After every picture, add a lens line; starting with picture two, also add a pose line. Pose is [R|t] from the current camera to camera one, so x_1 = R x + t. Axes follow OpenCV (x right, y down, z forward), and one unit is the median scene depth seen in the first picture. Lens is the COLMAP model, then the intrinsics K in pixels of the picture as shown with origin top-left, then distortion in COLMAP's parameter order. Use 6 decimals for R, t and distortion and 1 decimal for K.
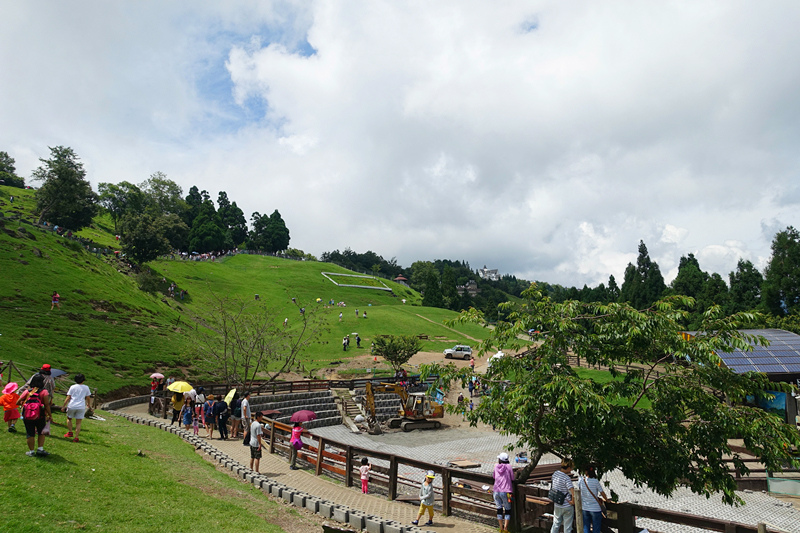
lens RADIAL K [[549.5, 0, 400.0], [0, 549.5, 266.5], [0, 0, 1]] dist [0.001198, 0.000313]
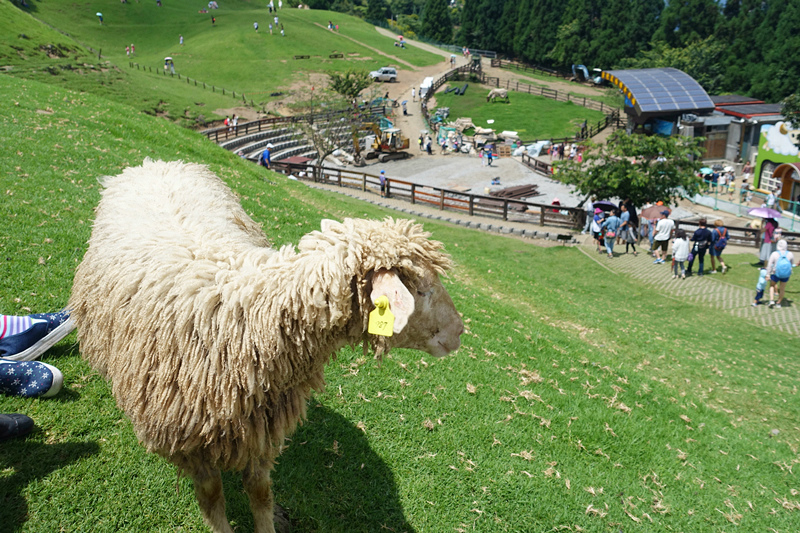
lens RADIAL K [[637.1, 0, 400.0], [0, 637.1, 266.5], [0, 0, 1]] dist [-0.000930, -0.001178]
pose [[0.967016, -0.100510, 0.234047, -0.175742], [-0.023971, 0.878866, 0.476466, -0.093660], [-0.253585, -0.466361, 0.847468, -0.165991]]
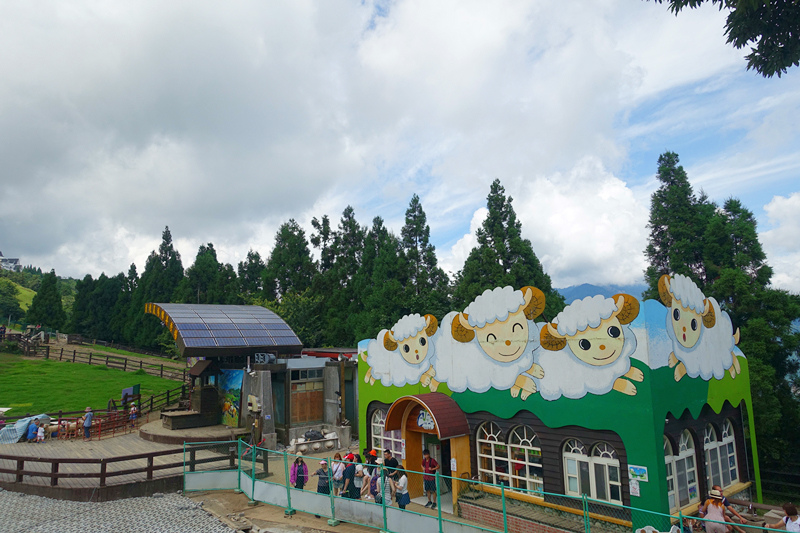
lens RADIAL K [[549.5, 0, 400.0], [0, 549.5, 266.5], [0, 0, 1]] dist [0.001198, 0.000313]
pose [[0.709413, 0.110440, 0.696086, 0.113494], [-0.101432, 0.993363, -0.054232, 0.039972], [-0.697456, -0.032133, 0.715907, 0.091838]]
